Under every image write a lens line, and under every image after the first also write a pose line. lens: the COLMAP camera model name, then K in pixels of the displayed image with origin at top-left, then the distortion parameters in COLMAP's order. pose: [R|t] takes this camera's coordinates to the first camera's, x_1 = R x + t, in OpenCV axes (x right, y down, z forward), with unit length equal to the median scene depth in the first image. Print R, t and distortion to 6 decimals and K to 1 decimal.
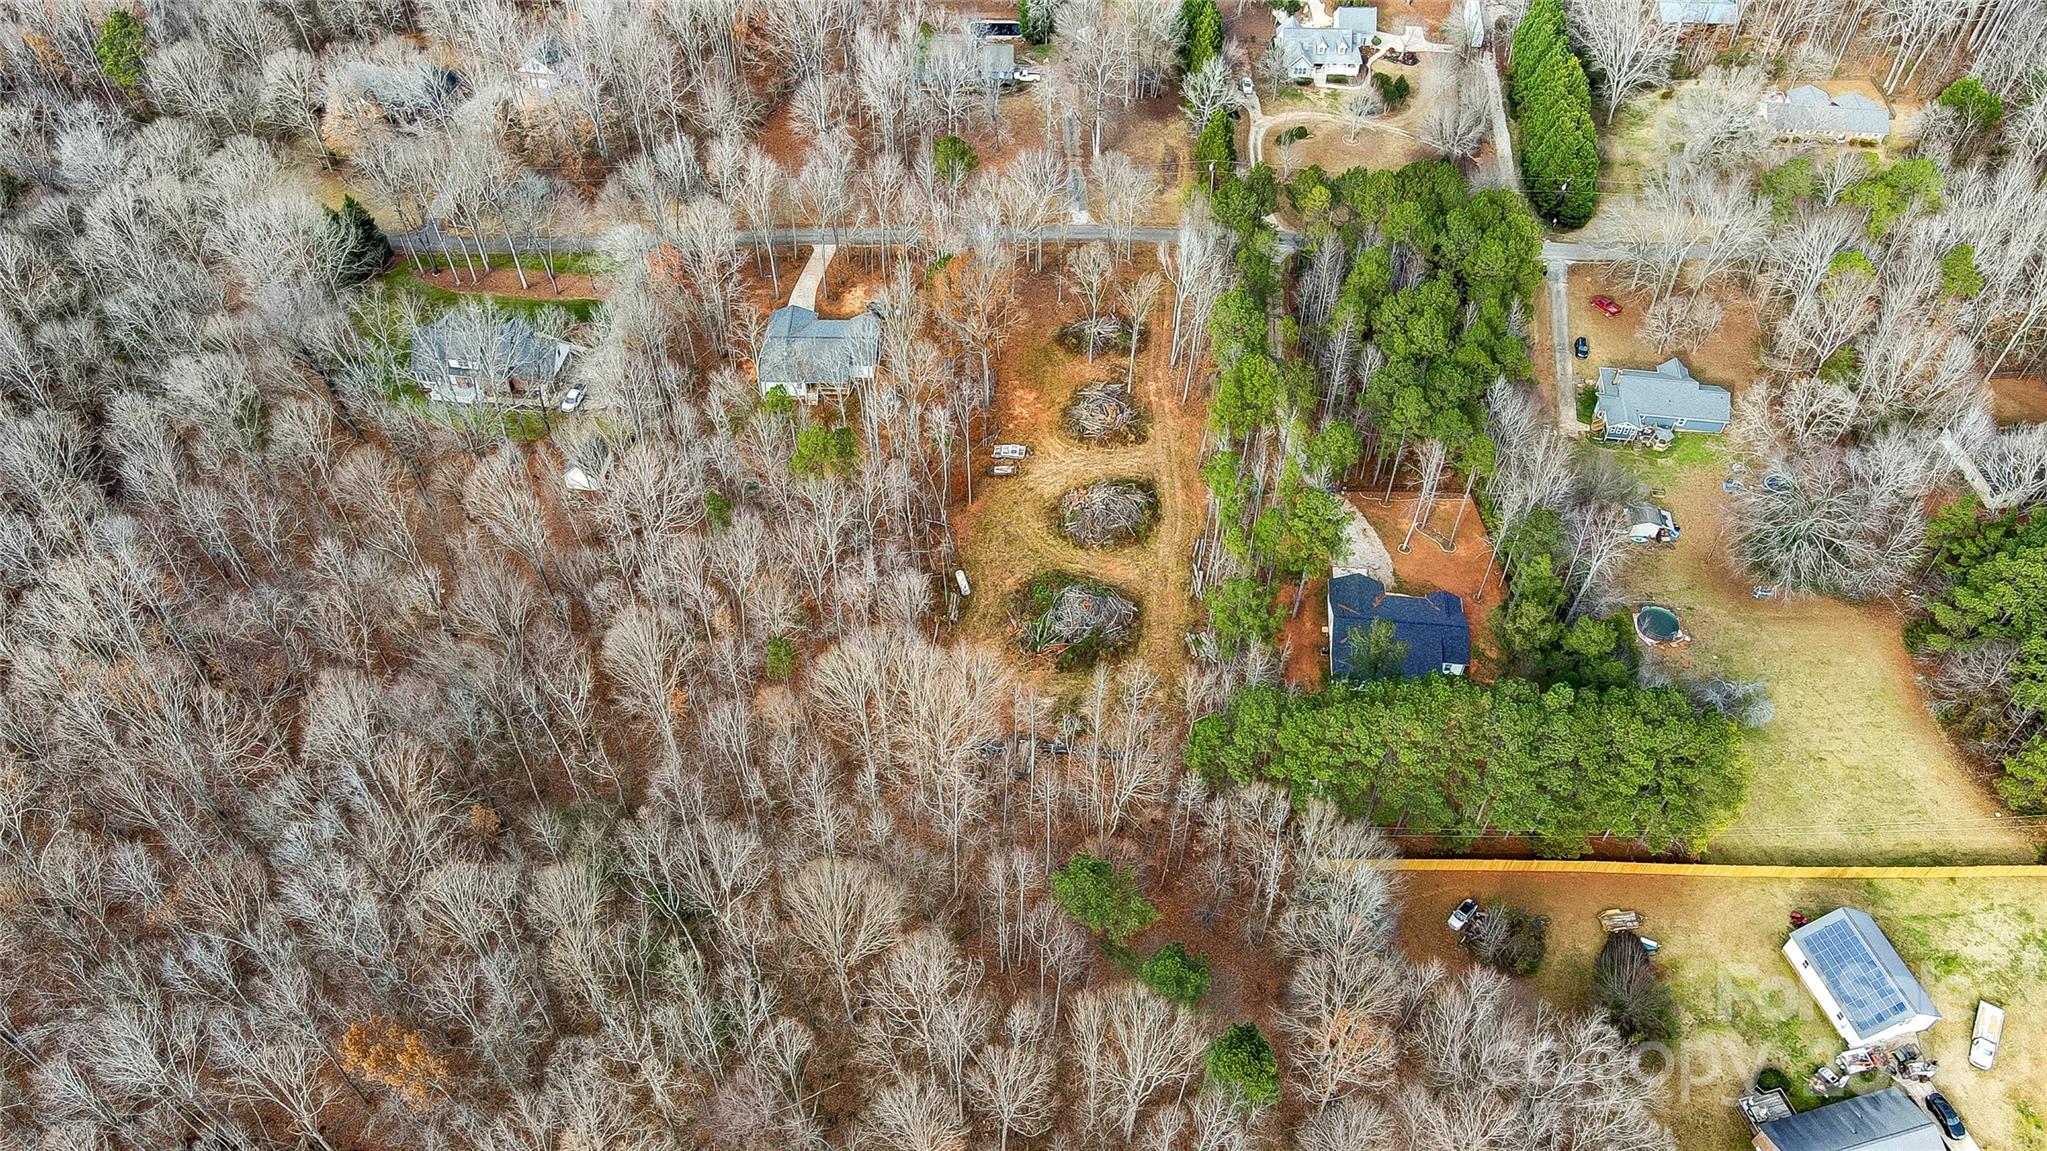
lens RADIAL K [[1443.7, 0, 1030.2], [0, 1443.7, 567.3], [0, 0, 1]] dist [0.019418, 0.007522]
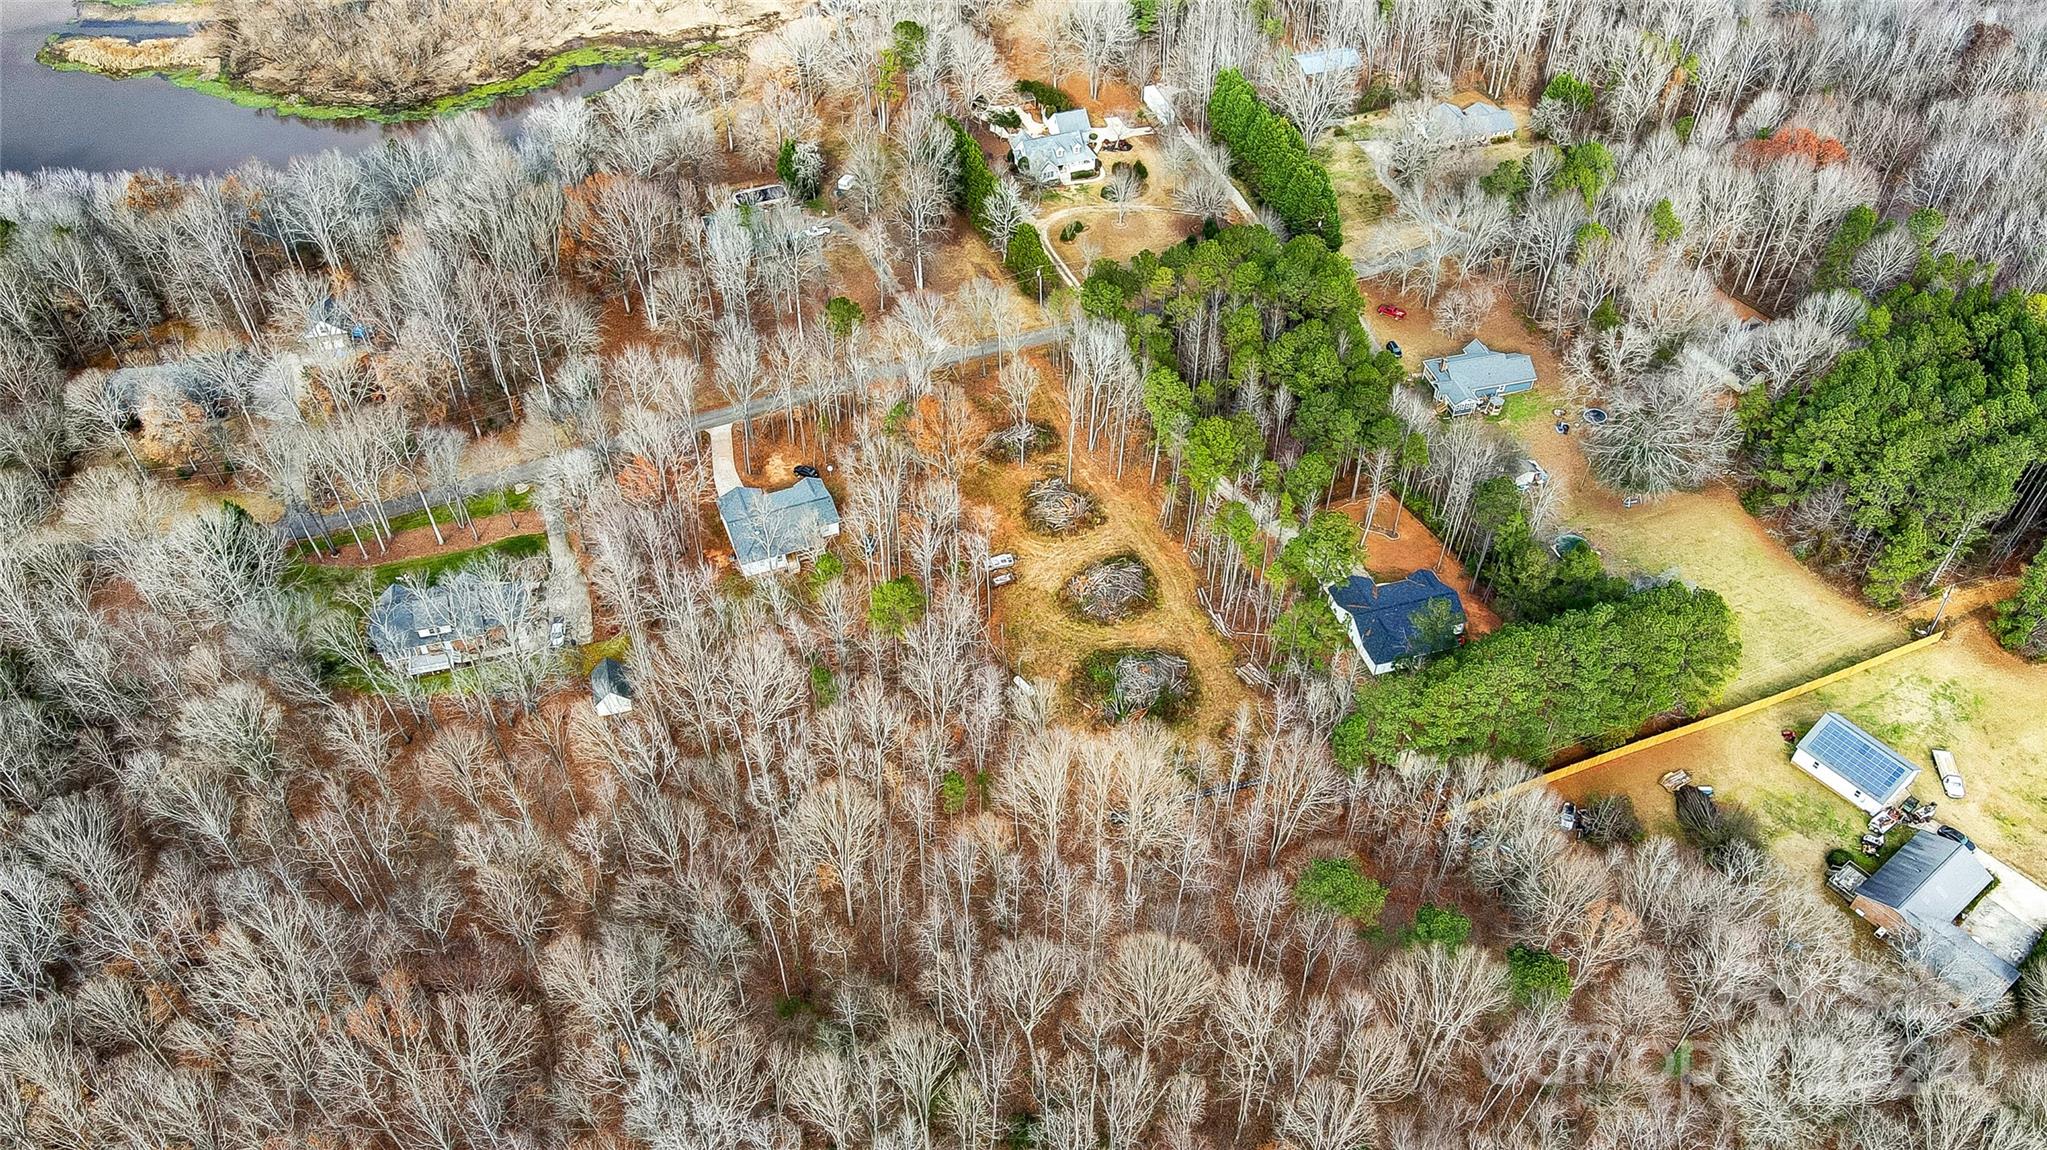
lens RADIAL K [[1443.7, 0, 1025.3], [0, 1443.7, 582.1], [0, 0, 1]] dist [0.019418, 0.007522]
pose [[0.924681, -0.274427, 0.263923, -0.314835], [0.289727, 0.956898, -0.020104, -0.042234], [-0.247031, 0.095055, 0.964334, -0.048255]]
